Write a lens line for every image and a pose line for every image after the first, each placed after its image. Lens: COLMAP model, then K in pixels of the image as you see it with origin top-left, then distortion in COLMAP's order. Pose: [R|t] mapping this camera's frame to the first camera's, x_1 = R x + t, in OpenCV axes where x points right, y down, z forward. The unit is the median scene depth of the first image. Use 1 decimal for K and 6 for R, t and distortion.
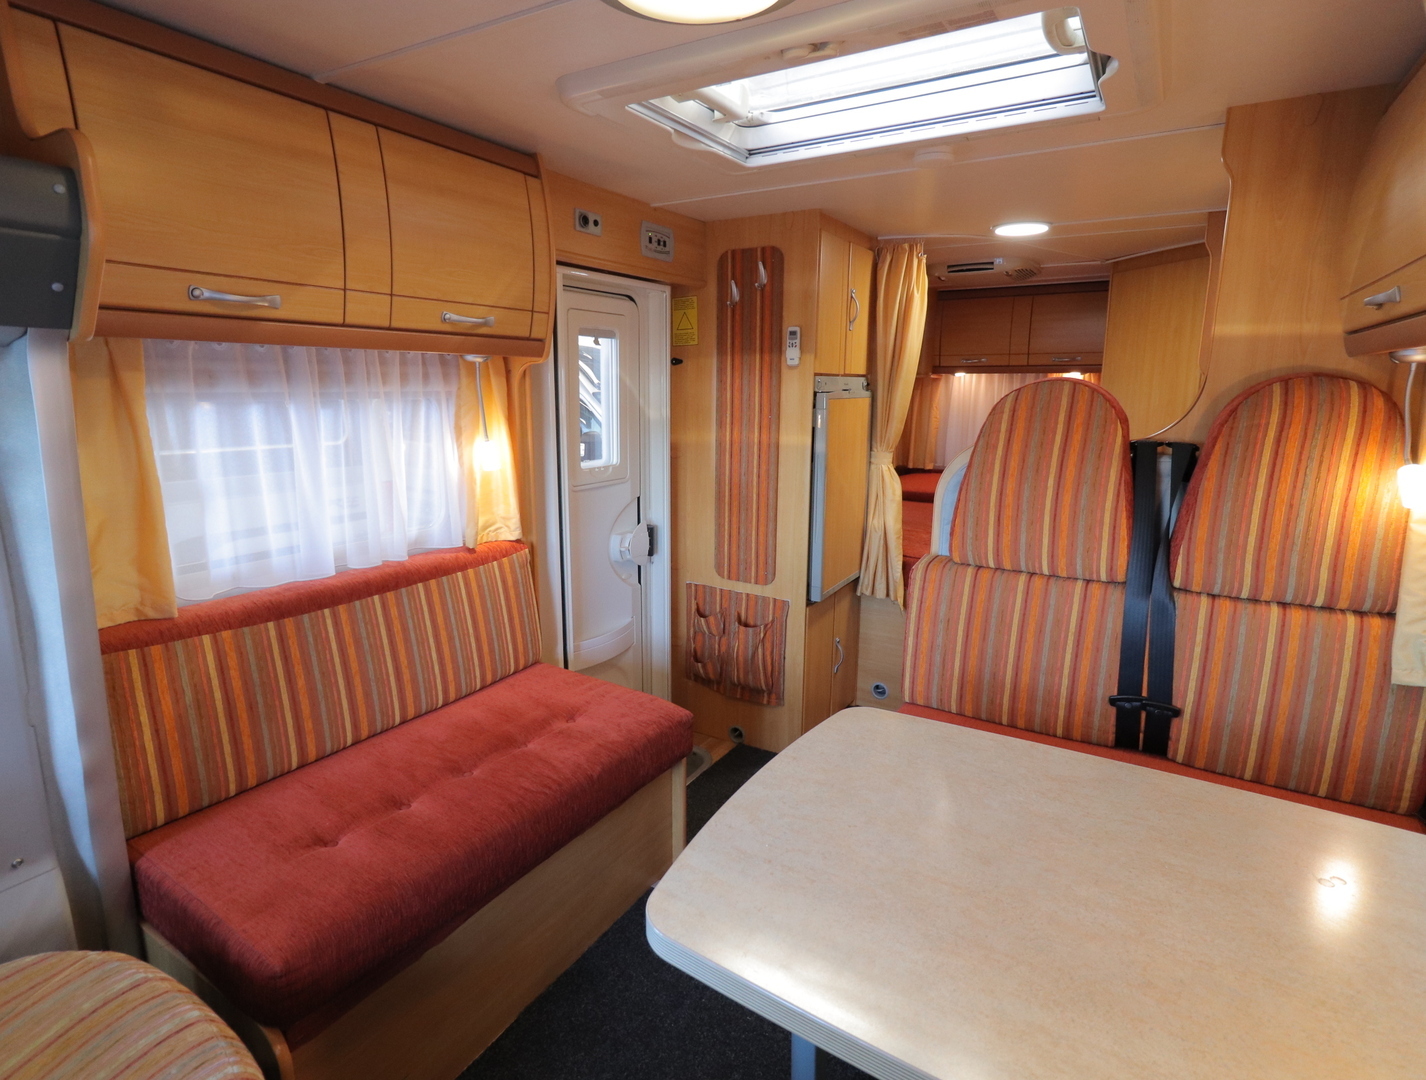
lens RADIAL K [[751.1, 0, 710.5], [0, 751.1, 541.0], [0, 0, 1]] dist [0.013251, -0.002081]
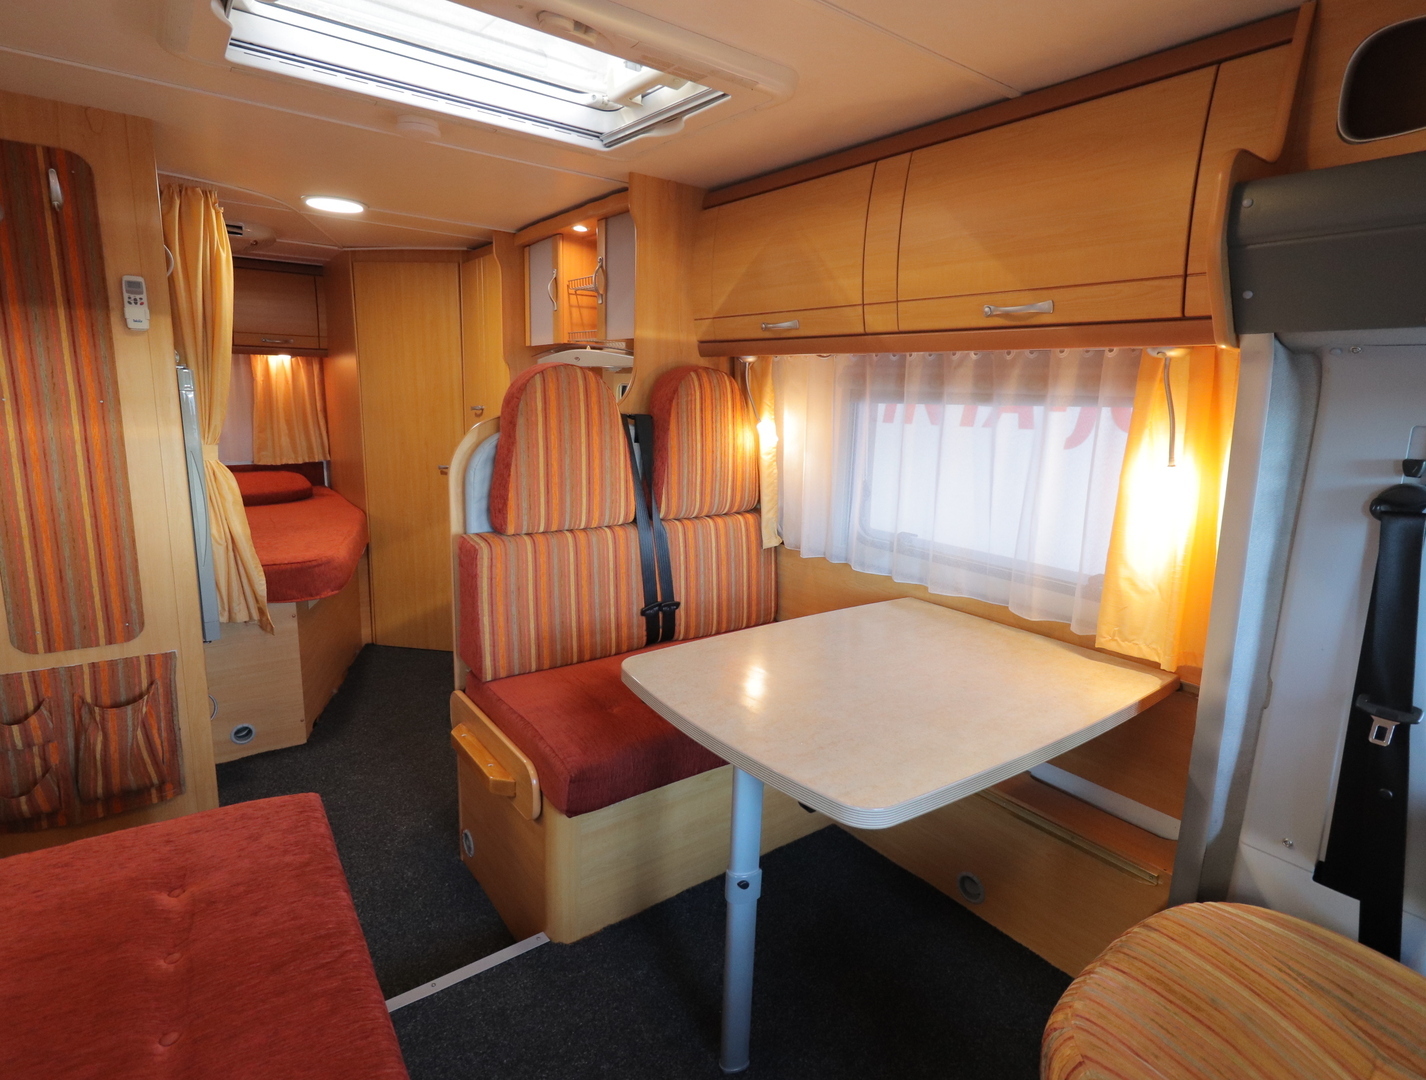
lens RADIAL K [[751.1, 0, 707.6], [0, 751.1, 538.7], [0, 0, 1]] dist [0.013251, -0.002081]
pose [[0.379886, -0.176688, 0.908002, -0.556564], [0.165263, 0.978760, 0.121314, -0.050602], [-0.910151, 0.103974, 0.401017, 0.337572]]
